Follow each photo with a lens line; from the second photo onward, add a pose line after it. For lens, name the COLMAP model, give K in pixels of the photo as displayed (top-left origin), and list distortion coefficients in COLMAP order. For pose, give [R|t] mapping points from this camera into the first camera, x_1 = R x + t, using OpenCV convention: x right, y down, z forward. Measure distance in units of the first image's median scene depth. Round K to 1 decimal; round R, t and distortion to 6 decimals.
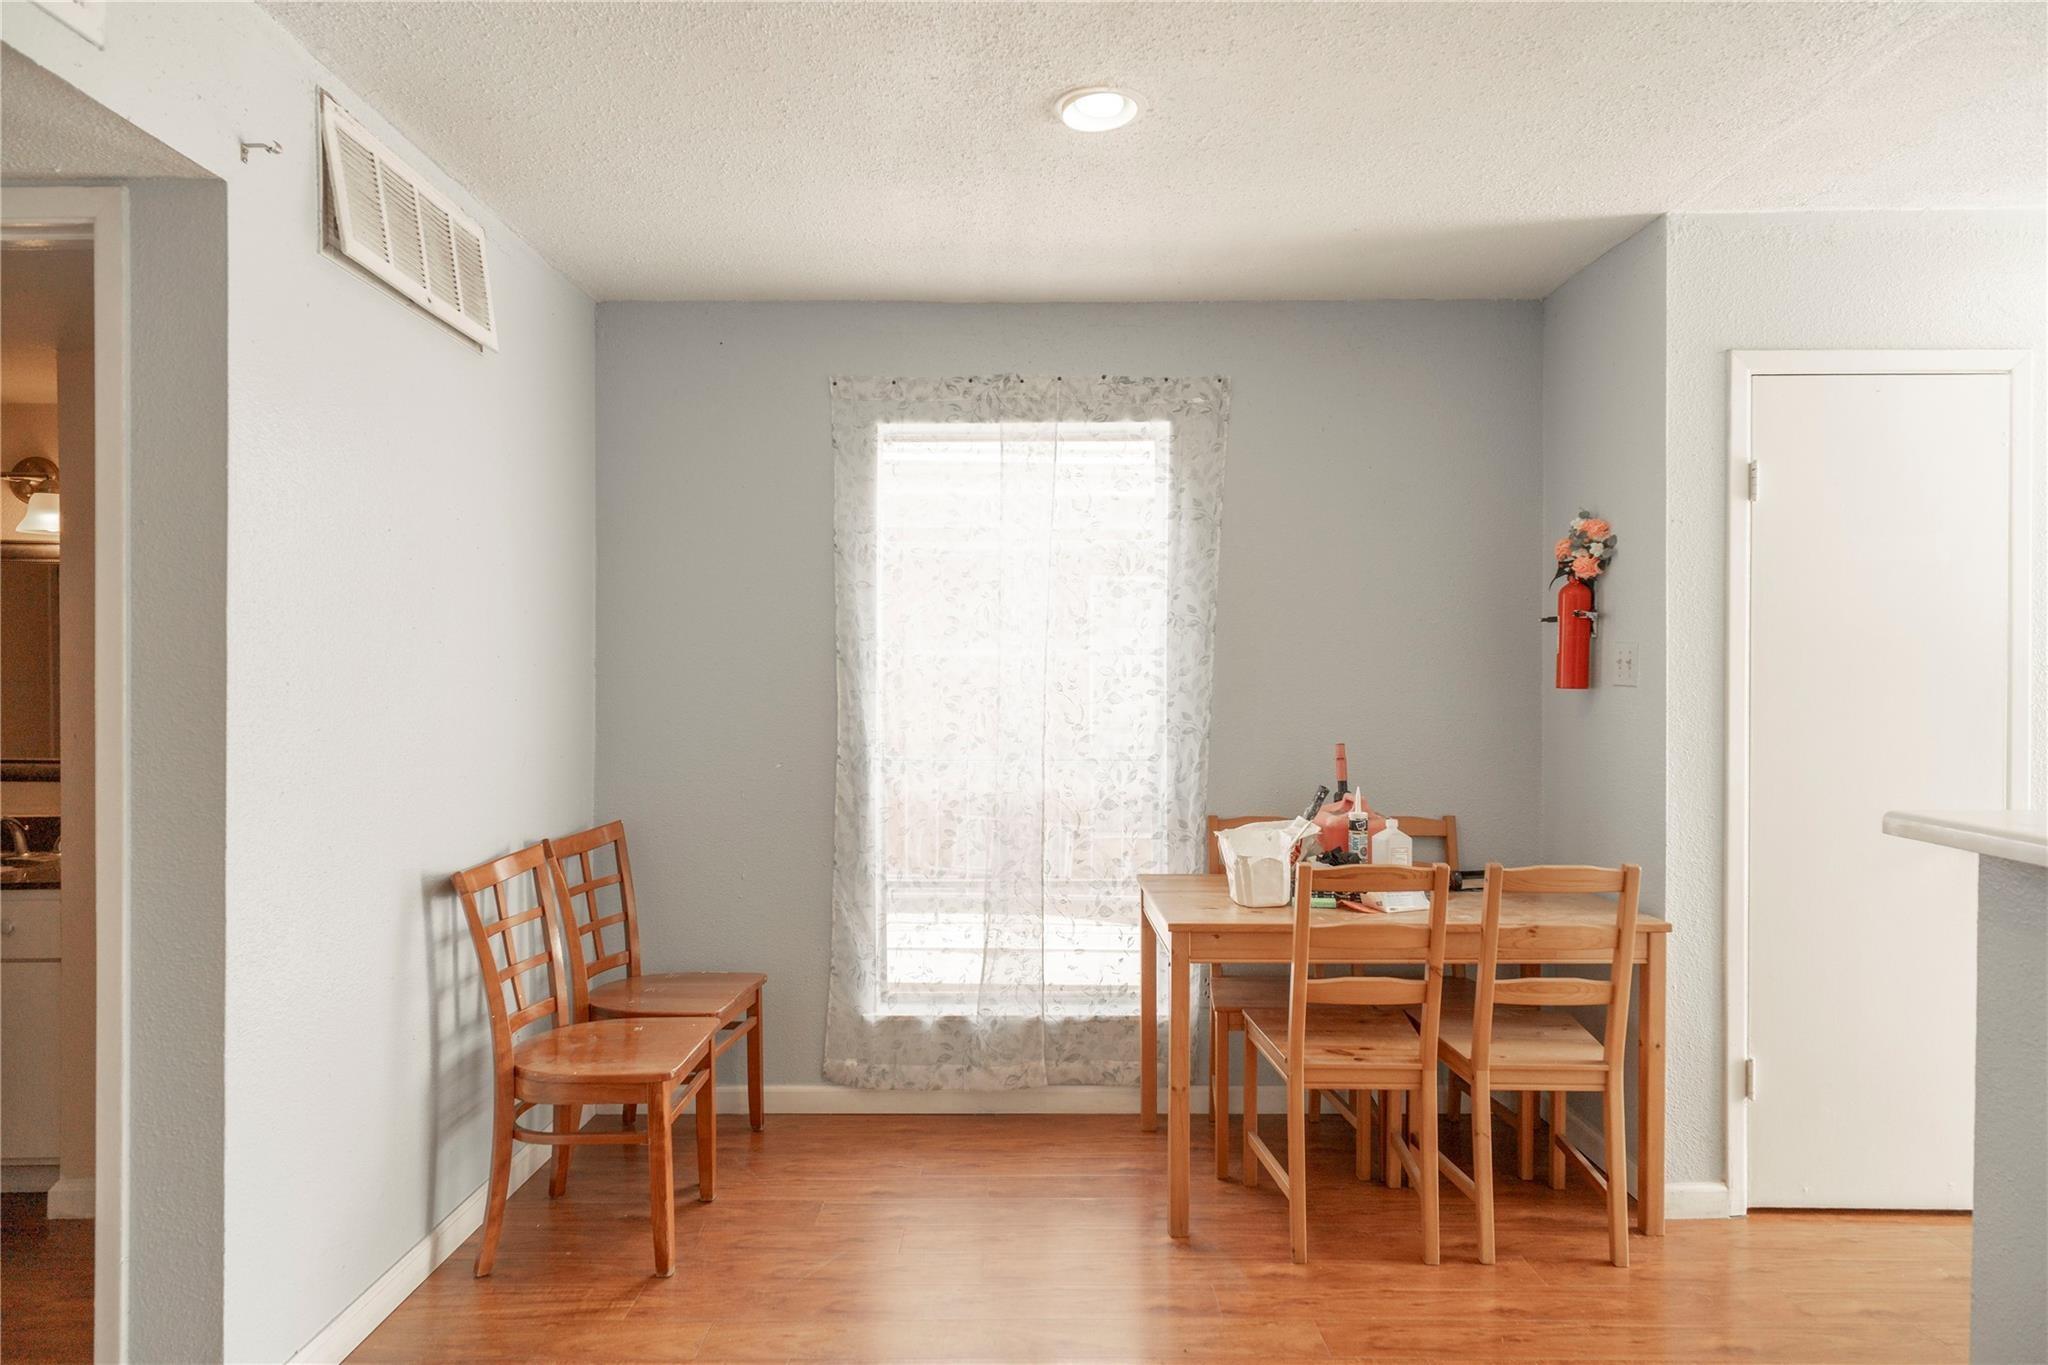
lens RADIAL K [[1209.9, 0, 1017.2], [0, 1209.9, 678.4], [0, 0, 1]] dist [0.001205, 0.001967]
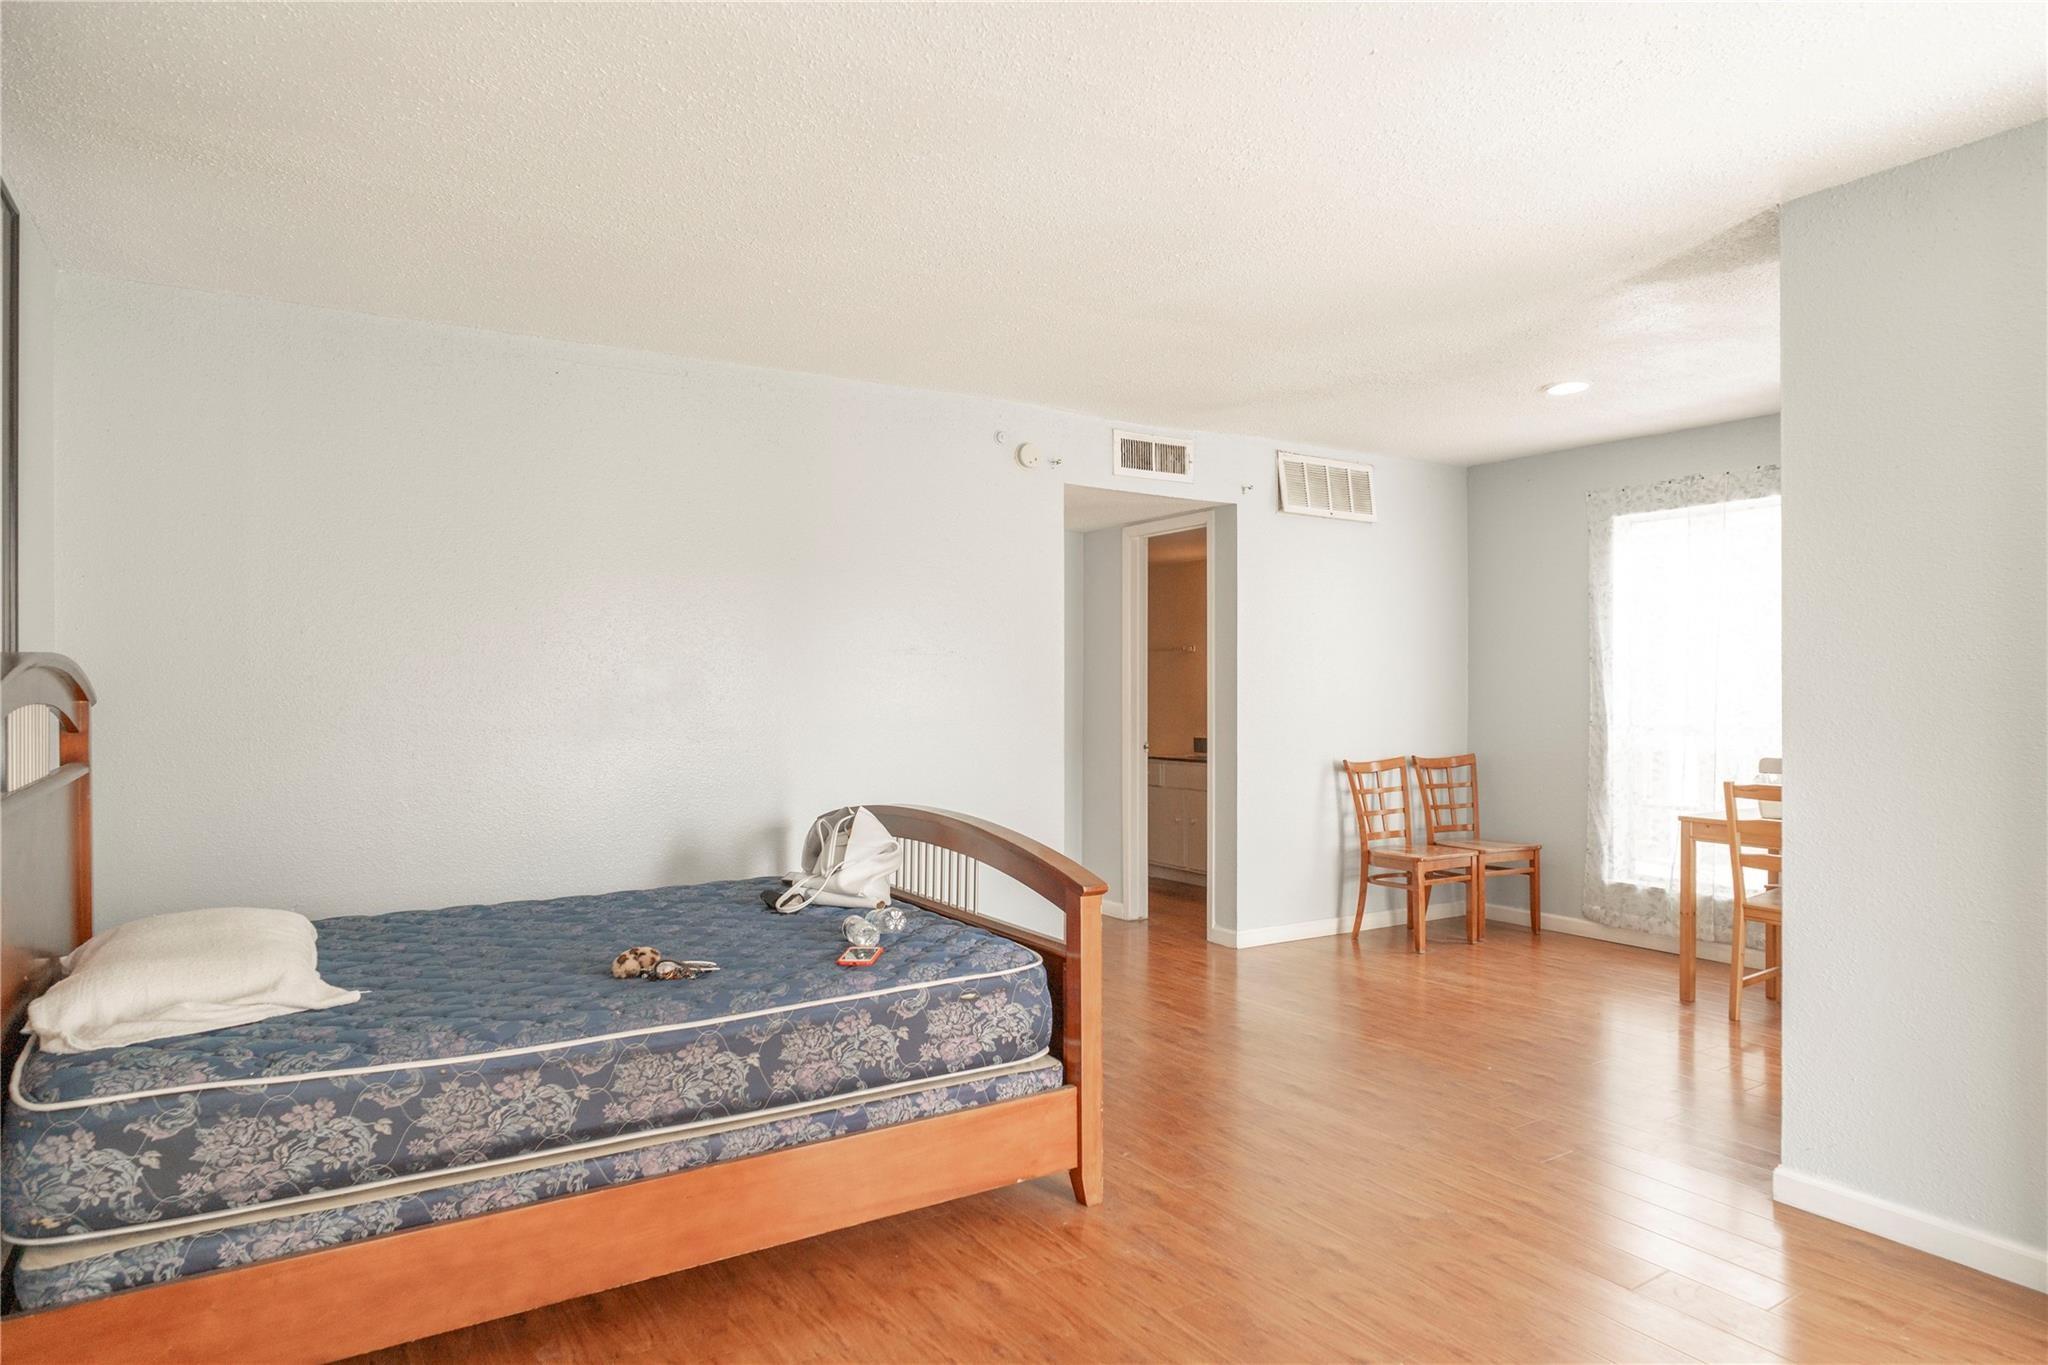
lens RADIAL K [[1209.9, 0, 1017.2], [0, 1209.9, 678.4], [0, 0, 1]] dist [0.001205, 0.001967]
pose [[0.536389, -0.005121, -0.843956, 0.844525], [0.001157, 0.999985, -0.005333, 0.013867], [0.843970, 0.001884, 0.536387, -0.557401]]
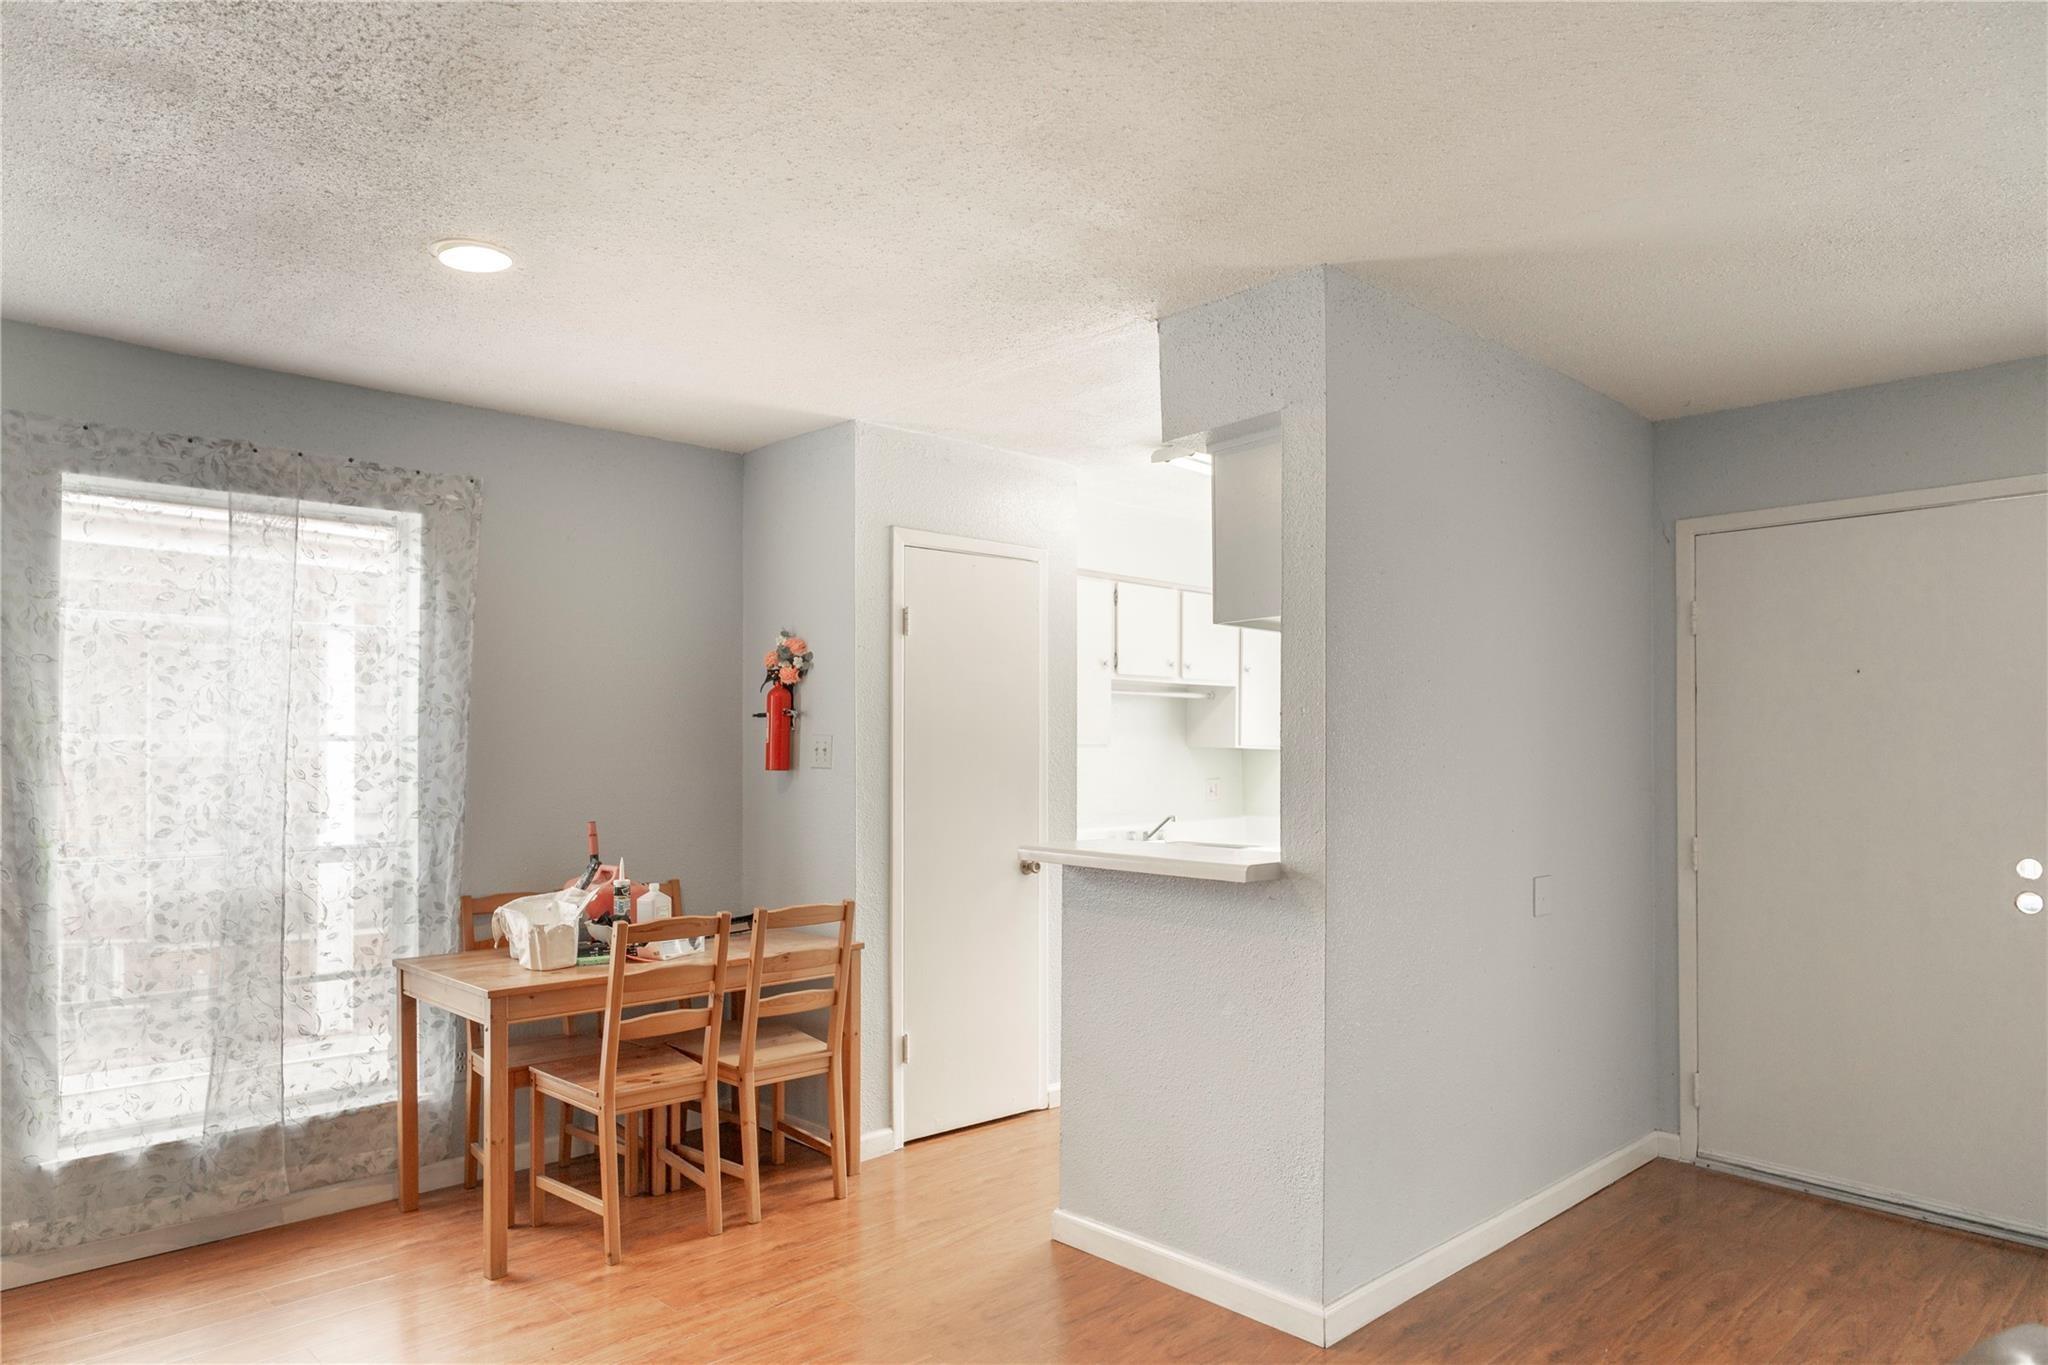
lens RADIAL K [[1252.9, 0, 1023.9], [0, 1252.9, 734.9], [0, 0, 1]] dist [0.000468, -0.000120]
pose [[0.726051, 0.007965, 0.687595, -0.236245], [0.005217, 0.999840, -0.017090, -0.004571], [-0.687621, 0.015995, 0.725893, -0.119286]]
